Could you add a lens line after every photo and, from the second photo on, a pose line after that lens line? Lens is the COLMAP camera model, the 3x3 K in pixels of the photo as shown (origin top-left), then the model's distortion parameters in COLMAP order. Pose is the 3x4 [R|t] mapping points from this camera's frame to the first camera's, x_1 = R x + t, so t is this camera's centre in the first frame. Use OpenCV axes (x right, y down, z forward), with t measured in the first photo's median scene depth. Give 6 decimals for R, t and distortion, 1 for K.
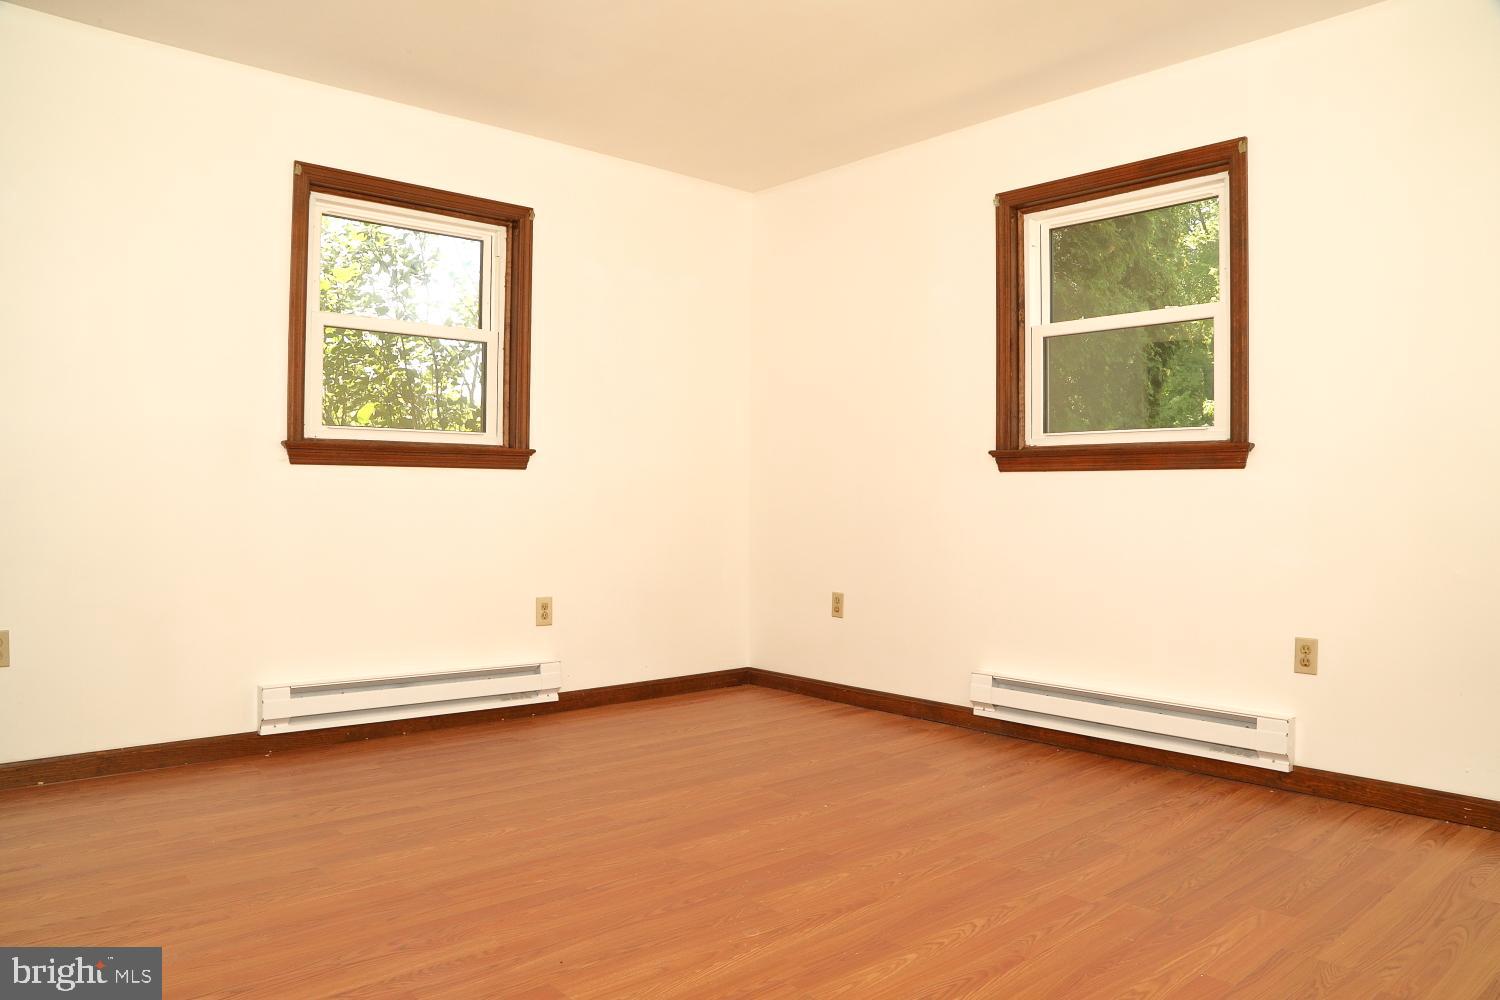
lens RADIAL K [[1021.1, 0, 747.8], [0, 1021.1, 505.8], [0, 0, 1]] dist [-0.123932, 0.062059]
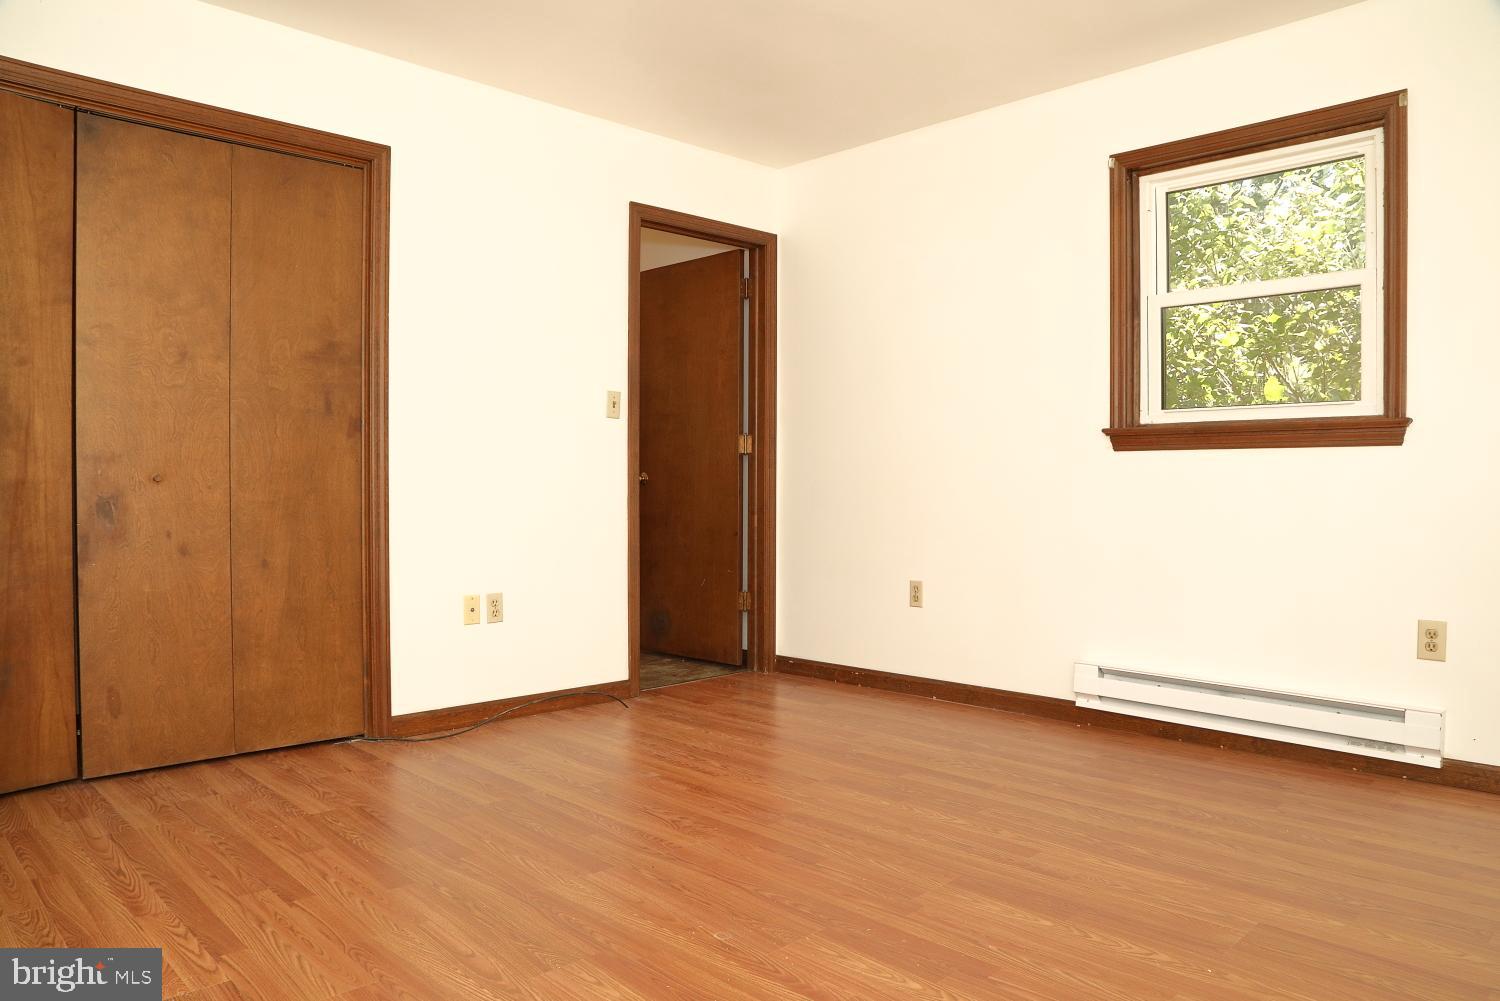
lens RADIAL K [[1021.1, 0, 747.8], [0, 1021.1, 506.3], [0, 0, 1]] dist [-0.123932, 0.062059]
pose [[0.046146, 0.014426, -0.998831, 0.686350], [-0.008734, 0.999863, 0.014037, 0.004666], [0.998897, 0.008076, 0.046265, 0.709140]]
